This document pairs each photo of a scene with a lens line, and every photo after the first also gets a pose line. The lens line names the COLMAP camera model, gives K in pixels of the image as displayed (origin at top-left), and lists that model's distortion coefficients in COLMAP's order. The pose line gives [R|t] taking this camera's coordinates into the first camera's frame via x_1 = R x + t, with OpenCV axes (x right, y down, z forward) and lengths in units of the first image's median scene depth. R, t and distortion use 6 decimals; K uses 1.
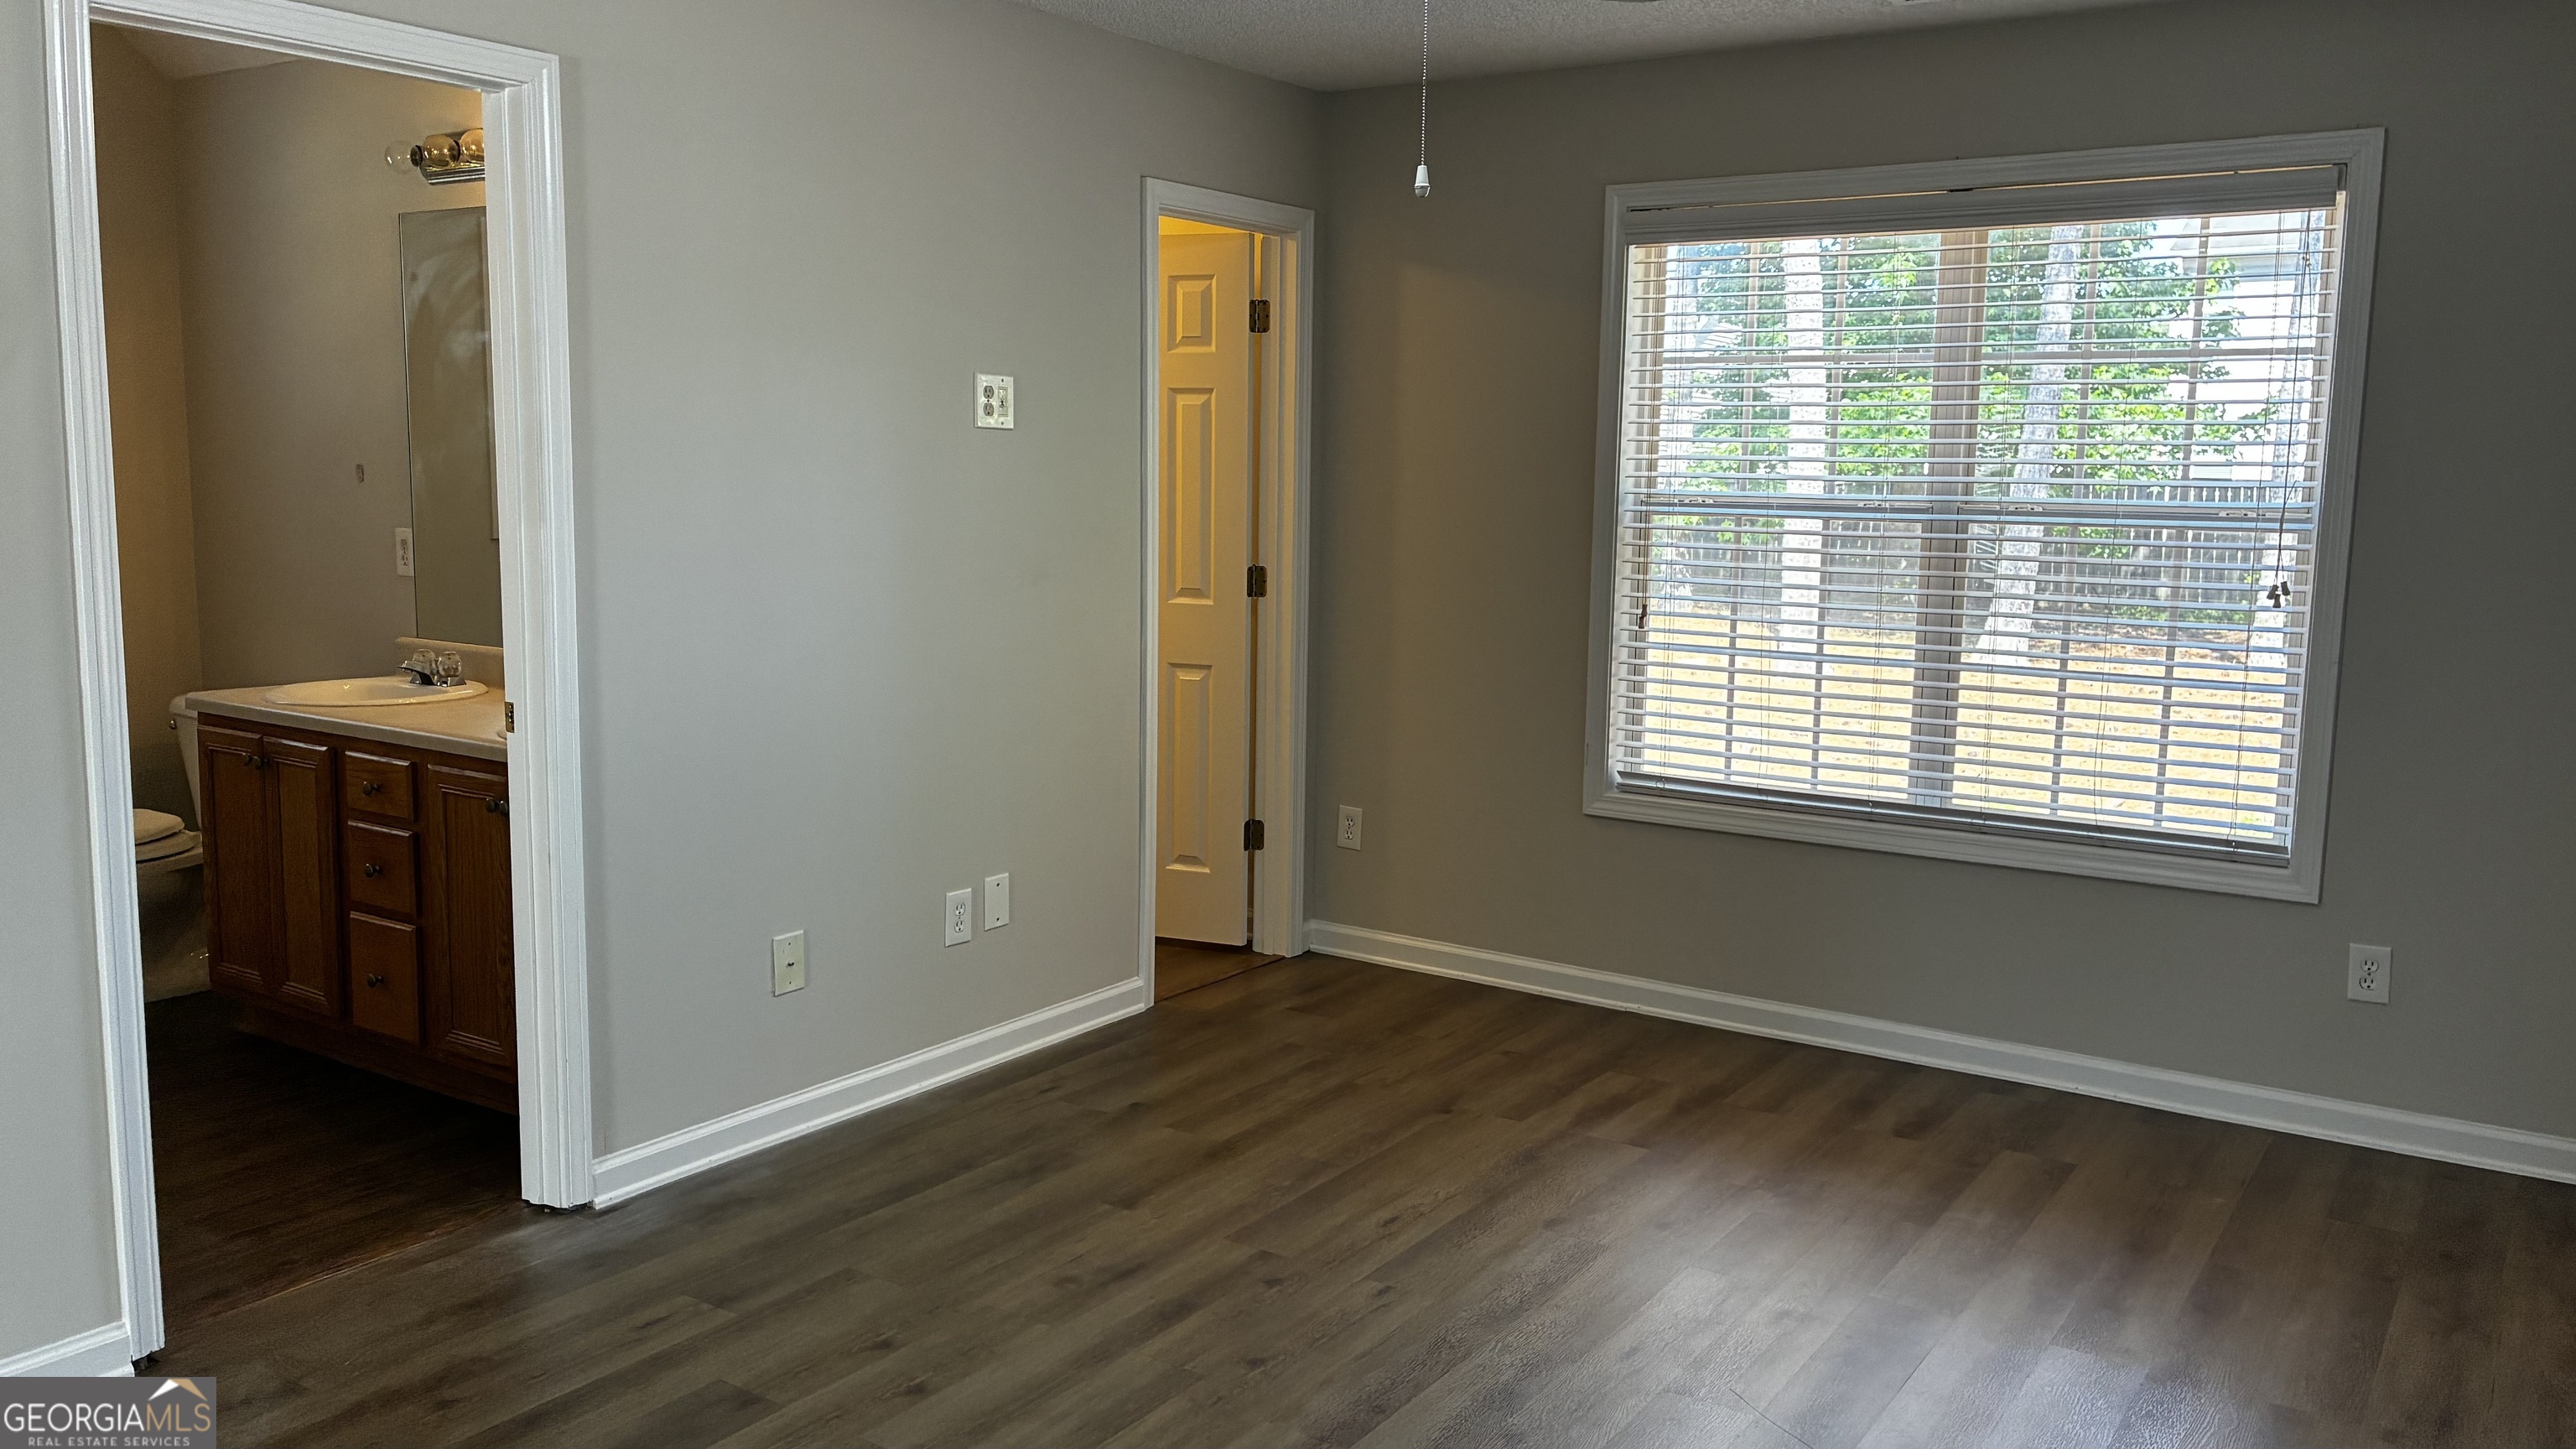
lens RADIAL K [[1967.1, 0, 1284.1], [0, 1967.1, 707.0], [0, 0, 1]] dist [0.012541, 0.005495]
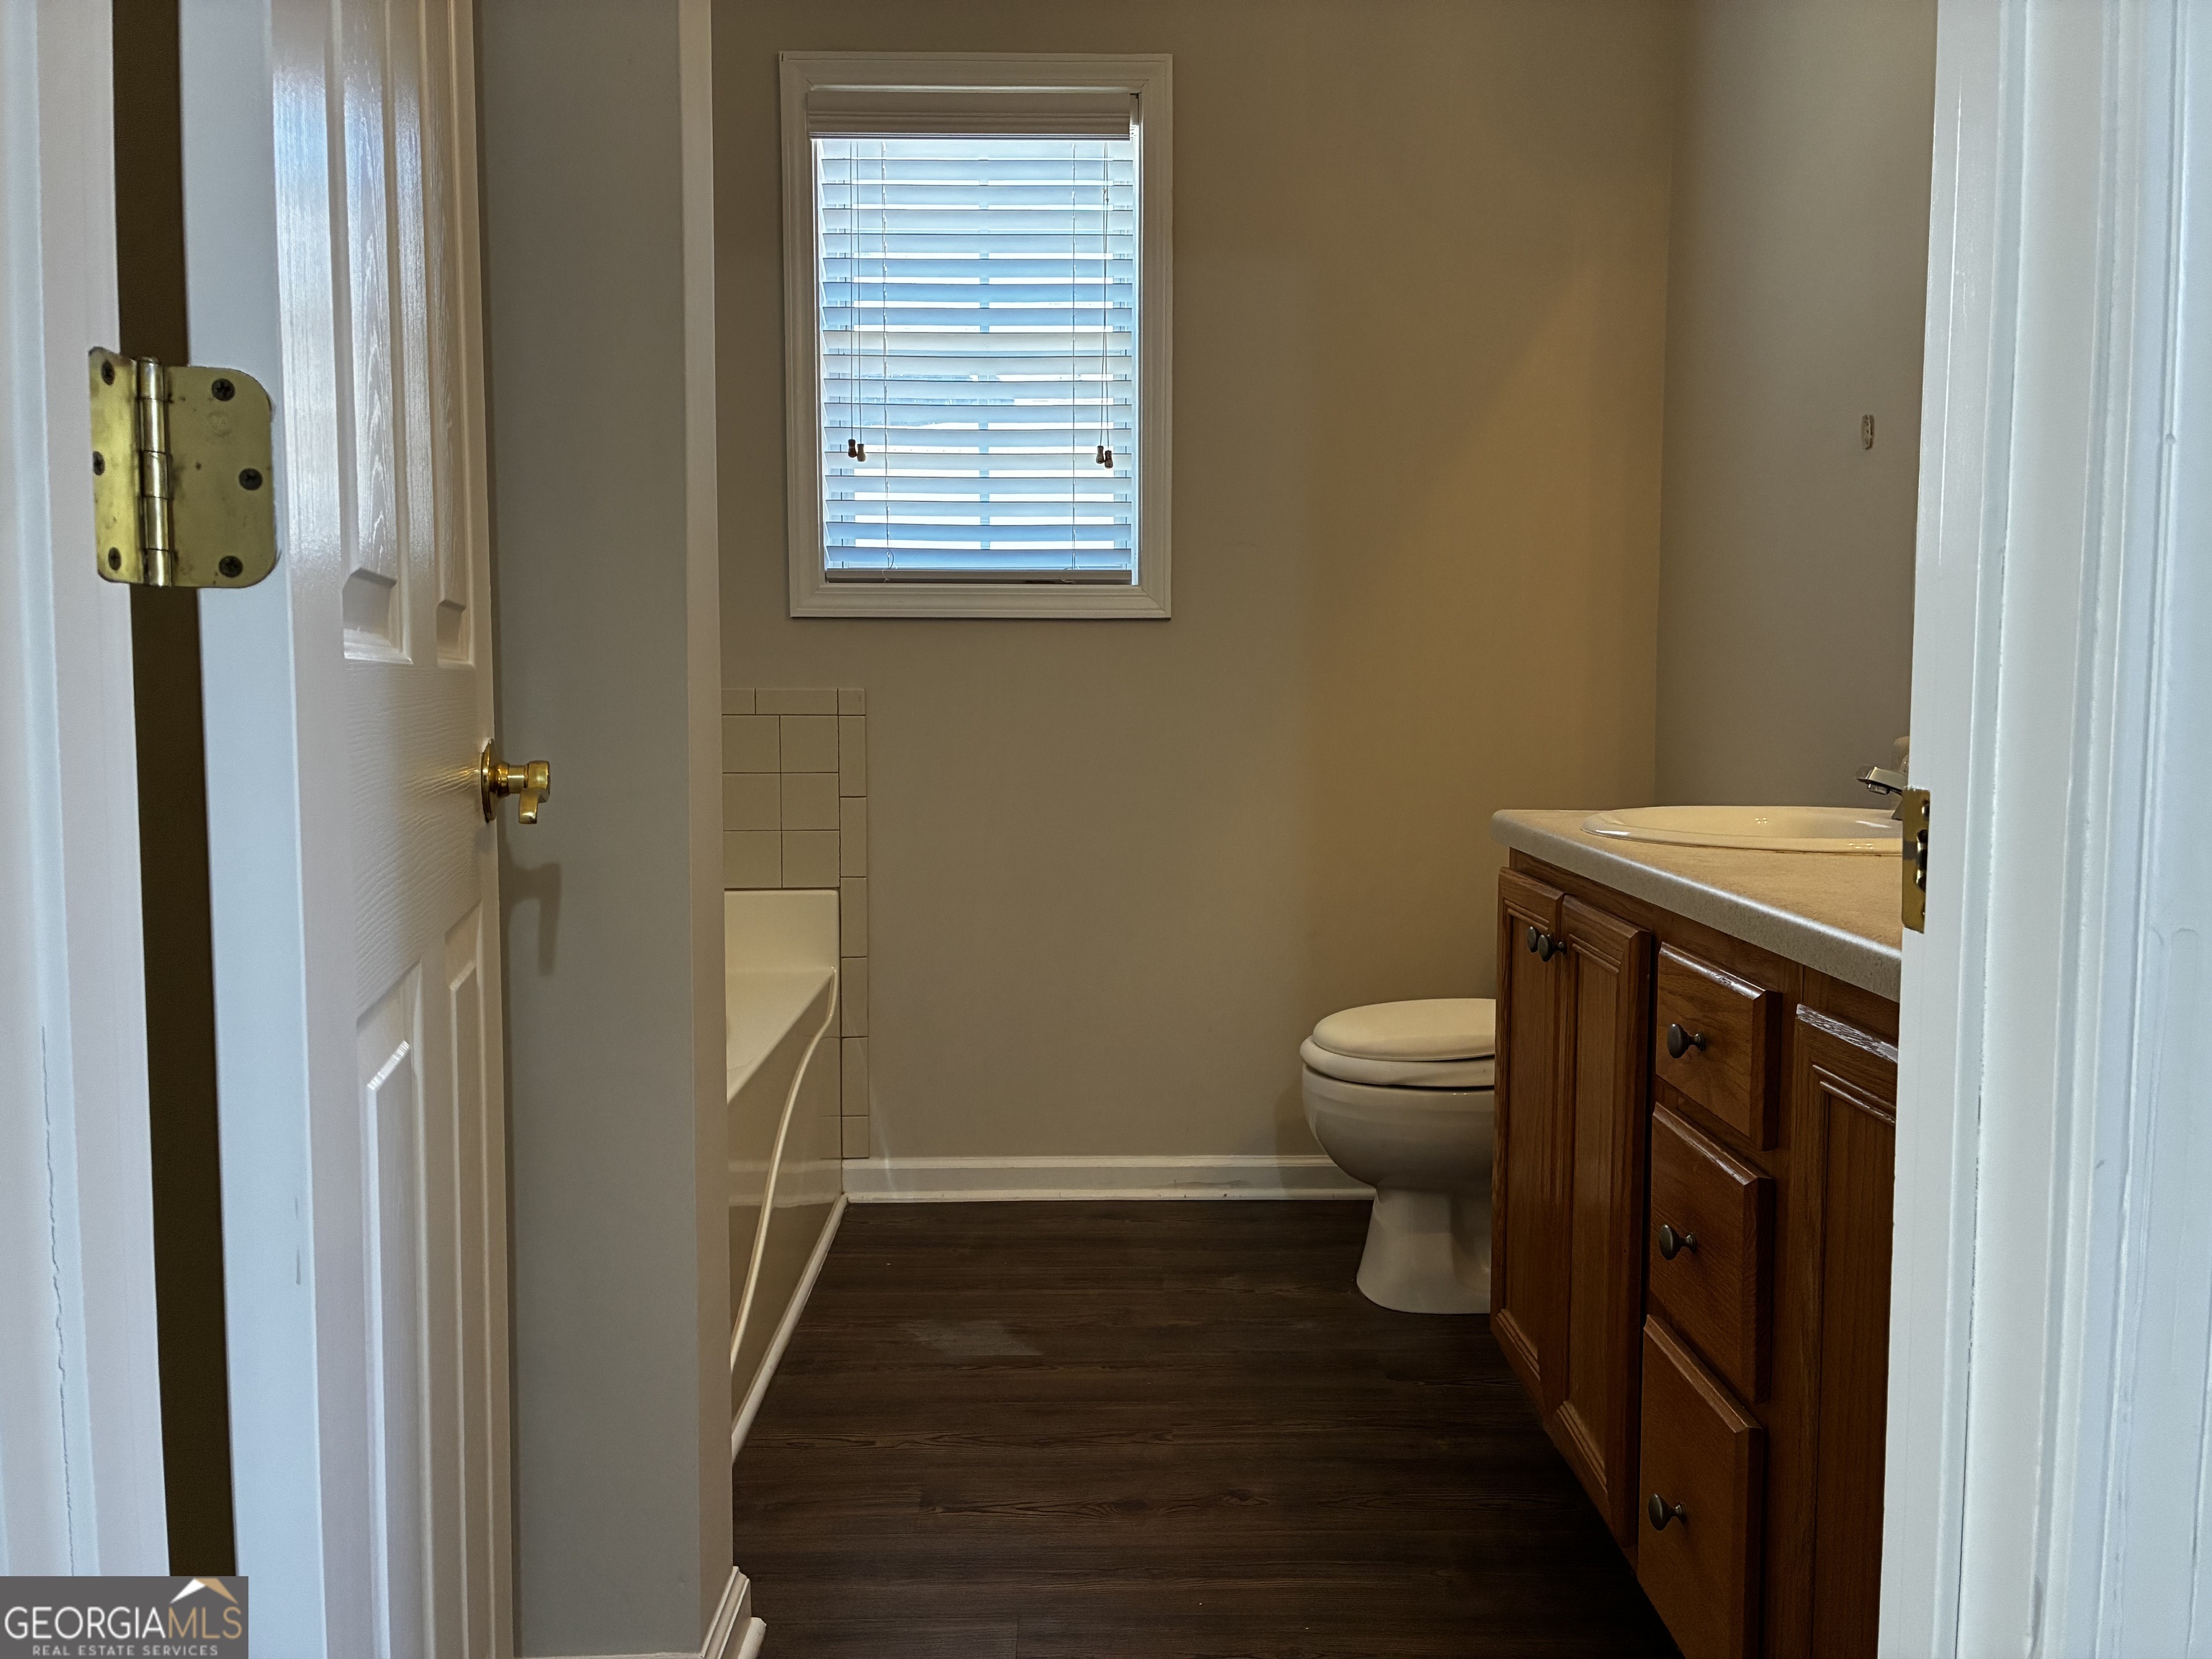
lens RADIAL K [[1687.5, 0, 1106.0], [0, 1687.5, 829.5], [0, 0, 1]] dist [0.052576, -0.084163]
pose [[0.563004, 0.053971, -0.824690, -0.239415], [-0.095593, 0.995421, -0.000115, 0.009169], [0.820907, 0.078899, 0.565585, 0.687225]]
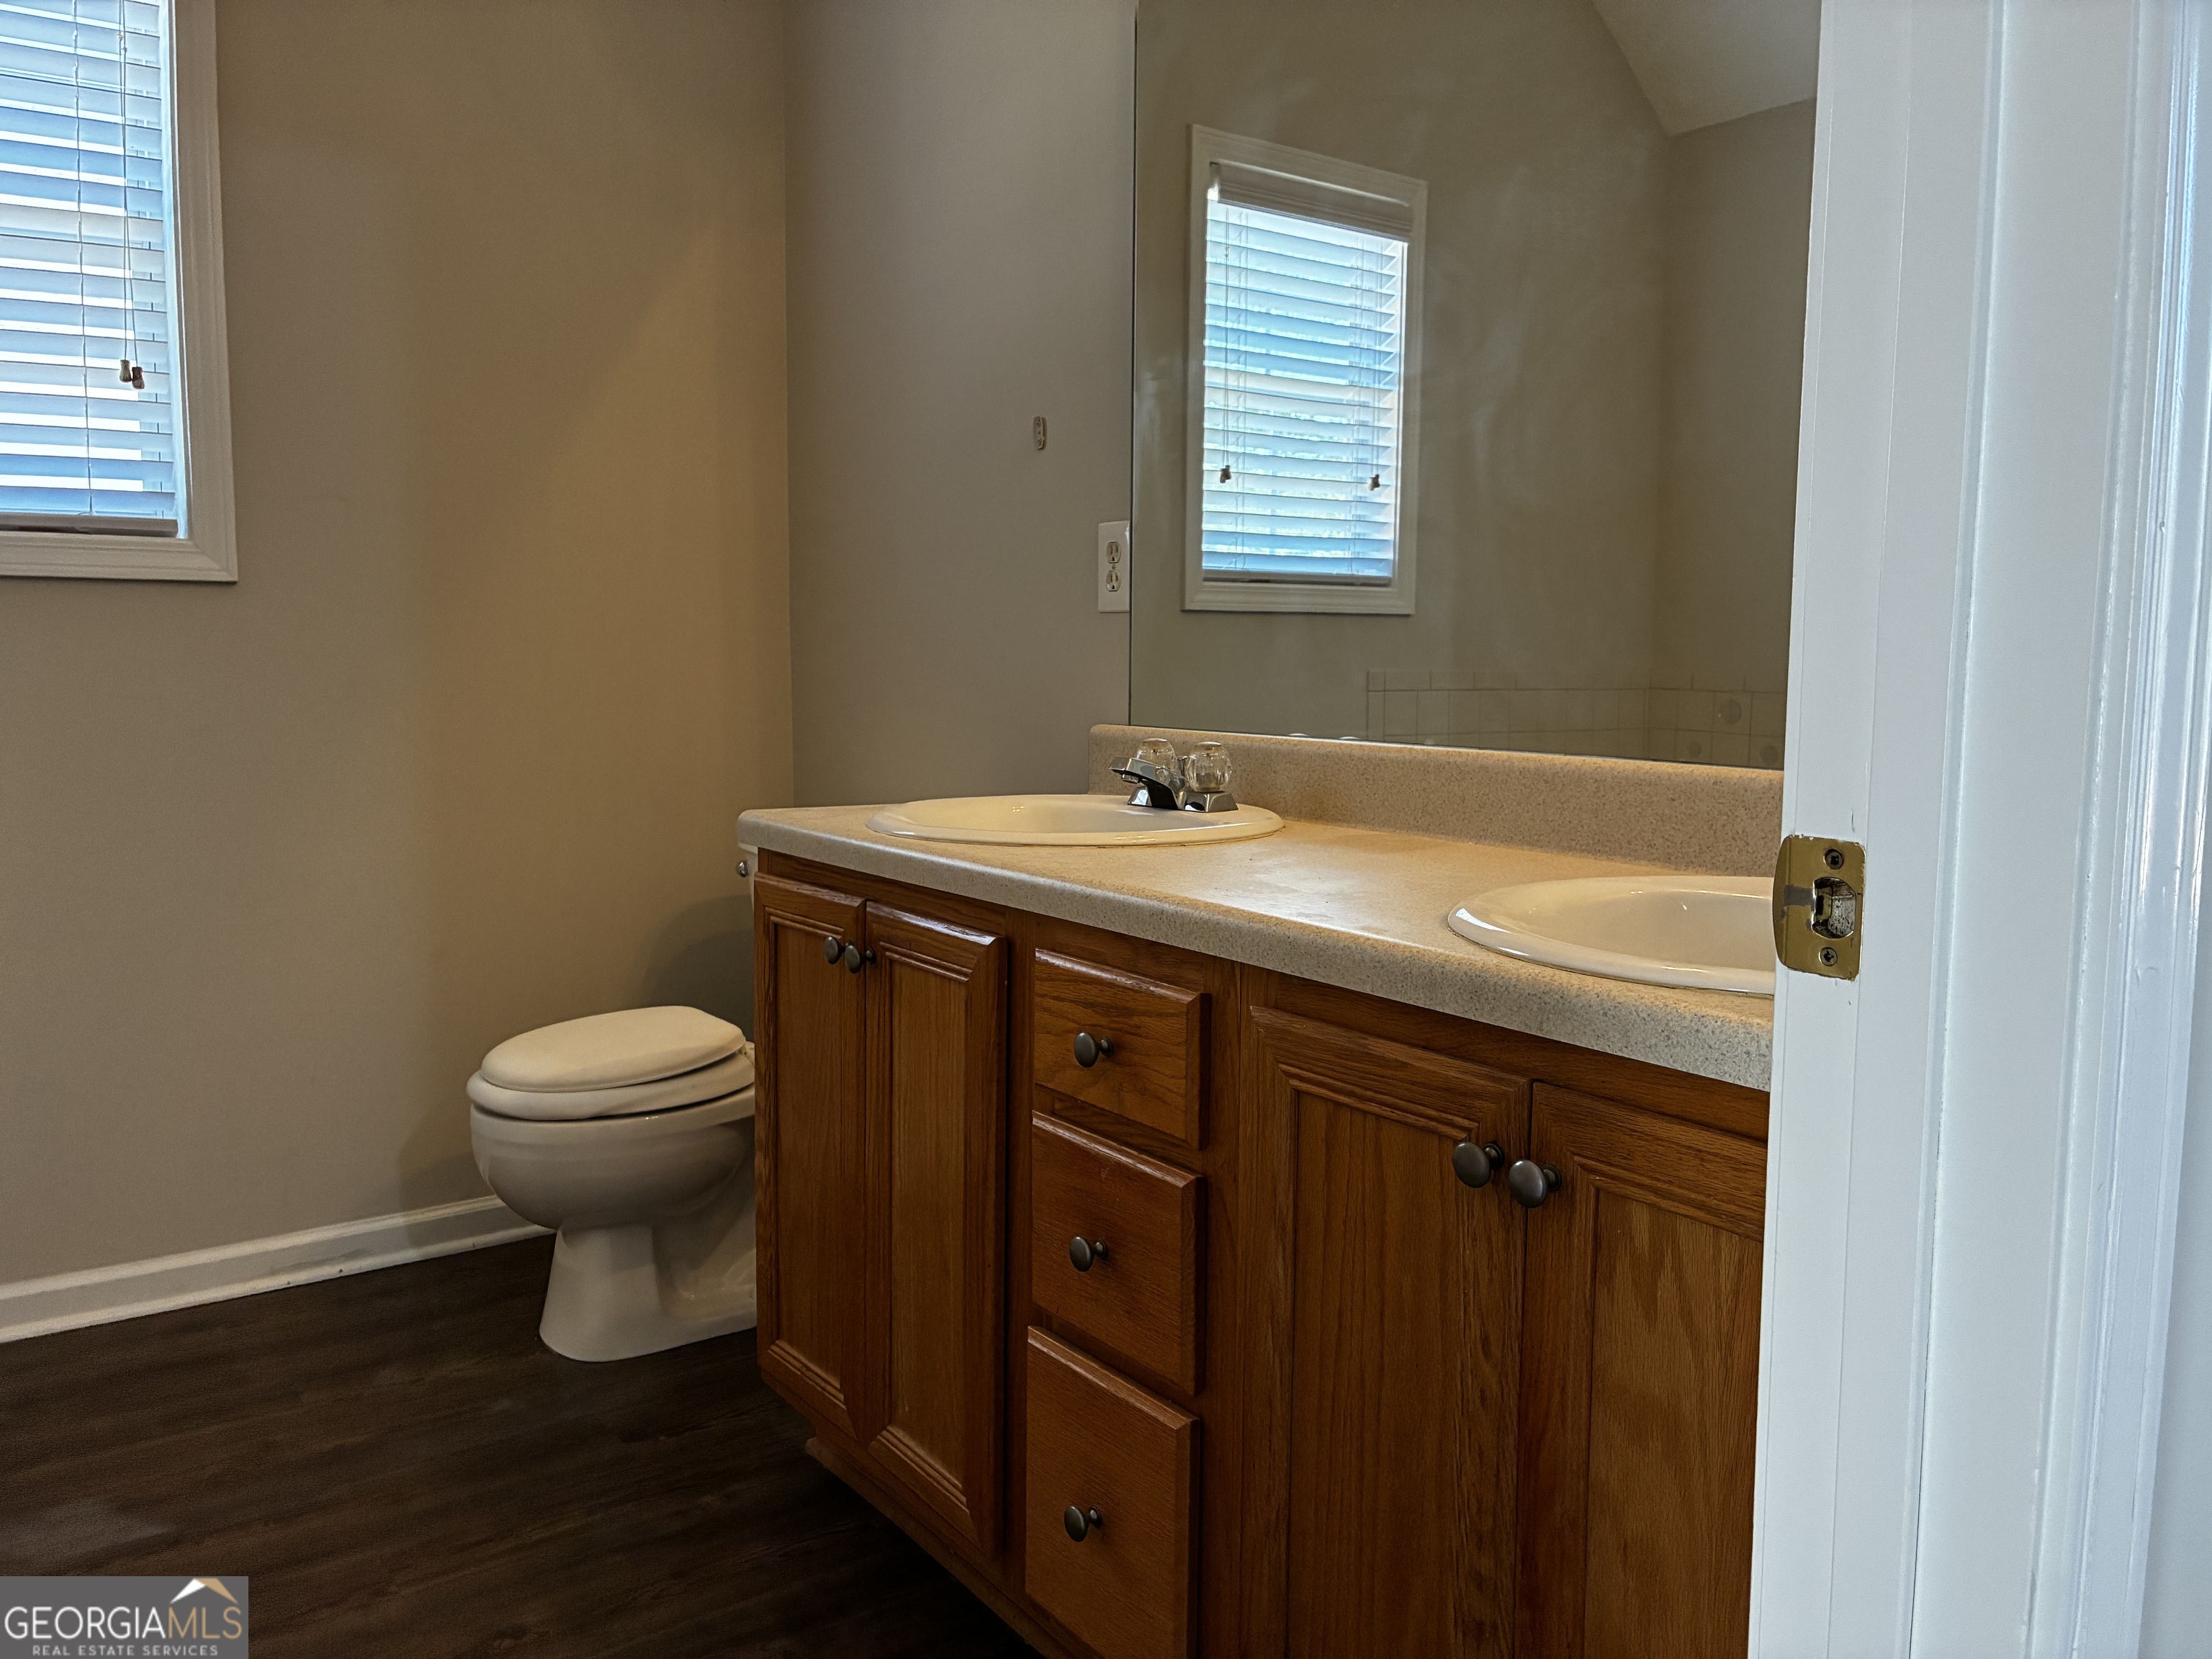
lens RADIAL K [[1689.8, 0, 1108.7], [0, 1689.8, 814.6], [0, 0, 1]] dist [0.062250, -0.088703]
pose [[0.941171, 0.024079, -0.337072, -0.336959], [-0.034942, 0.999046, -0.026197, 0.002100], [0.336120, 0.036434, 0.941114, 0.658892]]
